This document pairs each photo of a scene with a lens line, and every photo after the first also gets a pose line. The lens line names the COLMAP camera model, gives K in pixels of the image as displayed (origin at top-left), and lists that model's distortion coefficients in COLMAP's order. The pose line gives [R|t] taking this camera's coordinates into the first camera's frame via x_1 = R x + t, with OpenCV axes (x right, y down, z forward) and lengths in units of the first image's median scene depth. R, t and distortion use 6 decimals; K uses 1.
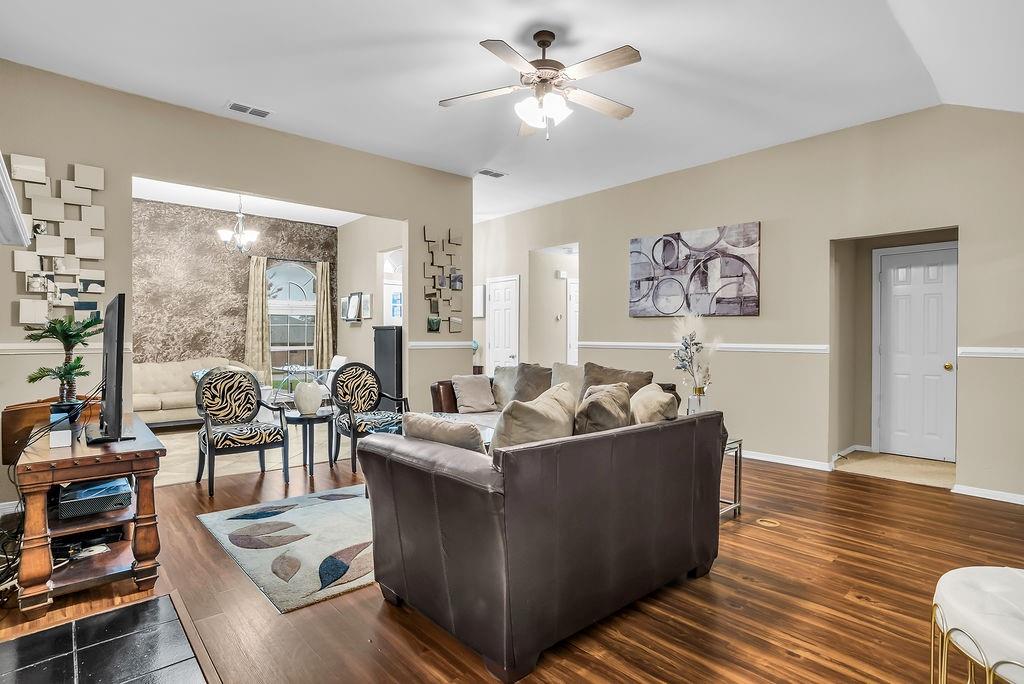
lens RADIAL K [[522.4, 0, 512.0], [0, 522.4, 342.0], [0, 0, 1]] dist [-0.080784, 0.047578]
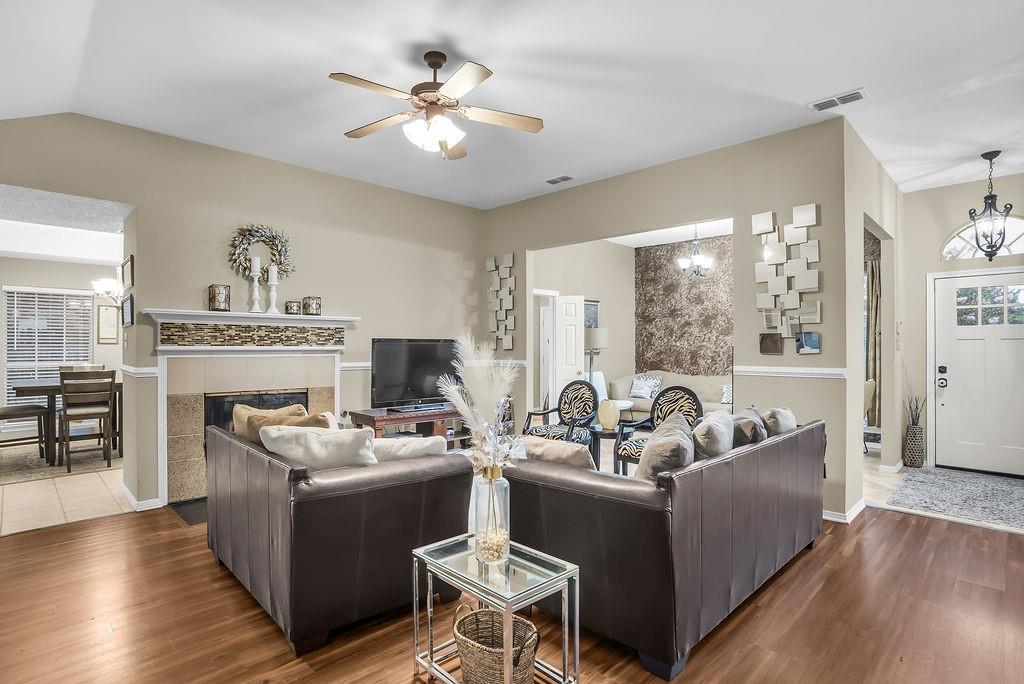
lens RADIAL K [[522.4, 0, 512.0], [0, 522.4, 342.0], [0, 0, 1]] dist [-0.080784, 0.047578]
pose [[0.048877, -0.008241, -0.998771, 0.559829], [-0.008139, 0.999929, -0.008649, -0.027169], [0.998772, 0.008552, 0.048807, 0.595195]]
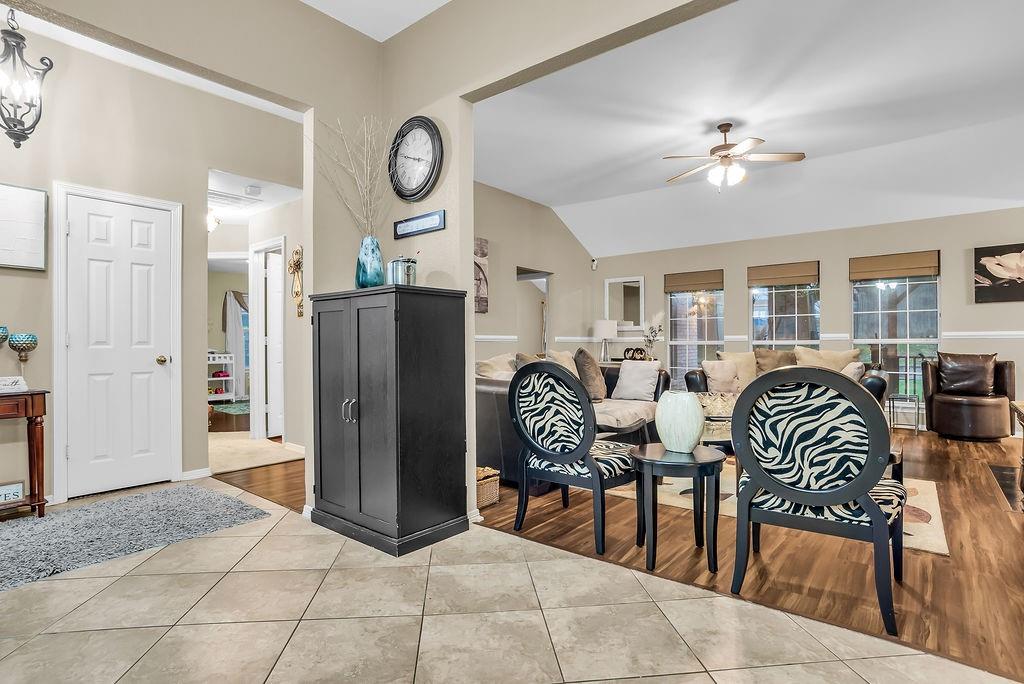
lens RADIAL K [[522.4, 0, 512.0], [0, 522.4, 342.0], [0, 0, 1]] dist [-0.080784, 0.047578]
pose [[-0.150890, 0.003078, 0.988546, -0.723385], [0.012147, 0.999925, -0.001259, 0.020310], [-0.988476, 0.011818, -0.150916, 1.004610]]
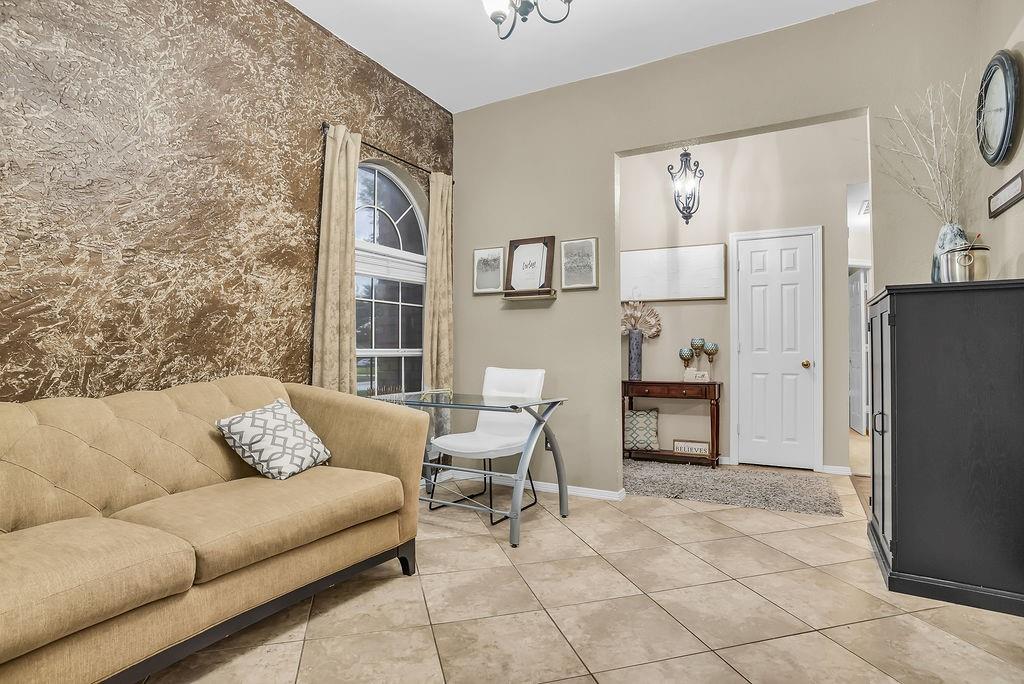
lens RADIAL K [[522.4, 0, 512.0], [0, 522.4, 342.0], [0, 0, 1]] dist [-0.080784, 0.047578]
pose [[0.944330, 0.003861, 0.328978, -0.673758], [0.003682, 0.999744, -0.022304, 0.019670], [-0.328981, 0.022274, 0.944074, 0.762005]]
